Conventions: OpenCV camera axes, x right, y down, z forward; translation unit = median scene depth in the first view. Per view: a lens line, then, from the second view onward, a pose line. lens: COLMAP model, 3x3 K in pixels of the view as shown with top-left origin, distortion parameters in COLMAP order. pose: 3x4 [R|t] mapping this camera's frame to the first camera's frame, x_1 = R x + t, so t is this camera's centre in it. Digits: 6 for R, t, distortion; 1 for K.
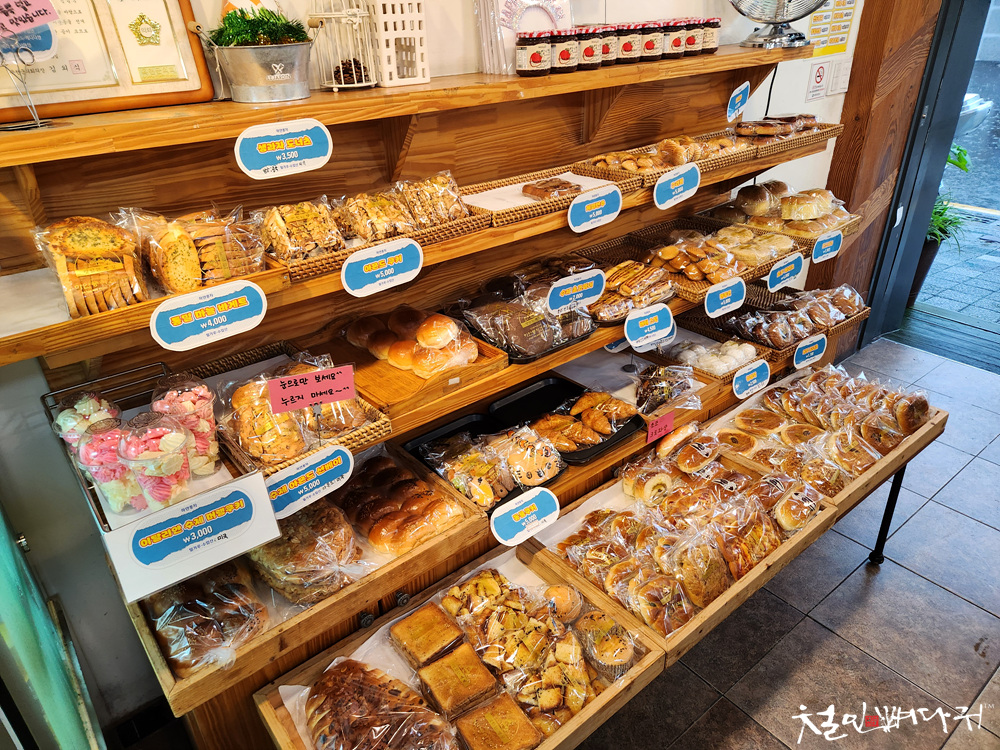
lens RADIAL K [[679.2, 0, 482.2], [0, 679.2, 382.2], [0, 0, 1]] dist [0.047648, -0.040985]
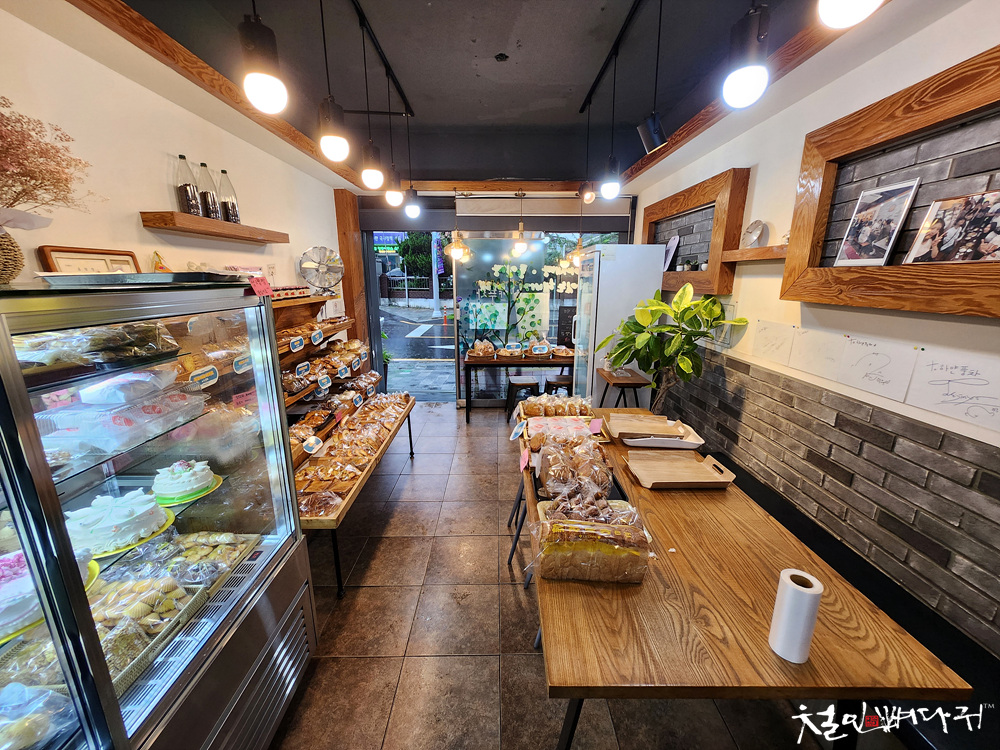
lens RADIAL K [[397.2, 0, 500.0], [0, 397.2, 375.0], [0, 0, 1]] dist [-0.008888, 0.005900]
pose [[0.616104, -0.162401, 0.770741, -0.629658], [0.364313, 0.926311, -0.096039, 0.344502], [-0.698349, 0.339961, 0.629869, -0.618506]]
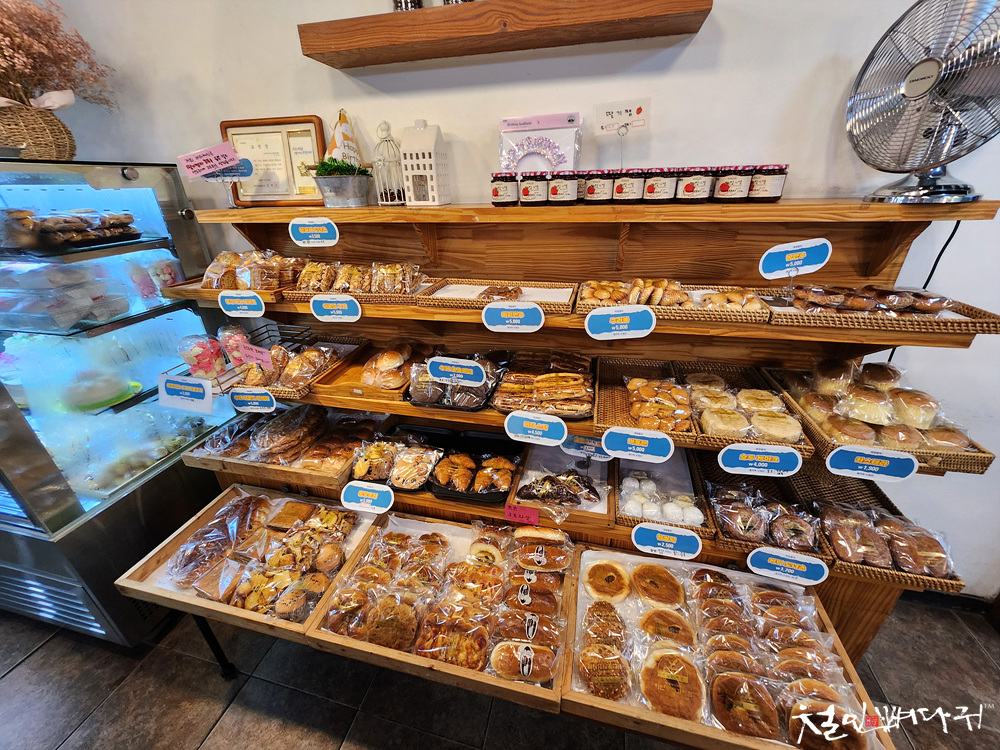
lens RADIAL K [[397.2, 0, 500.0], [0, 397.2, 375.0], [0, 0, 1]] dist [-0.008888, 0.005900]
pose [[0.609020, 0.367765, -0.702740, 0.696332], [-0.377696, 0.913571, 0.150774, -0.263712], [0.697453, 0.173598, 0.695287, 0.524418]]
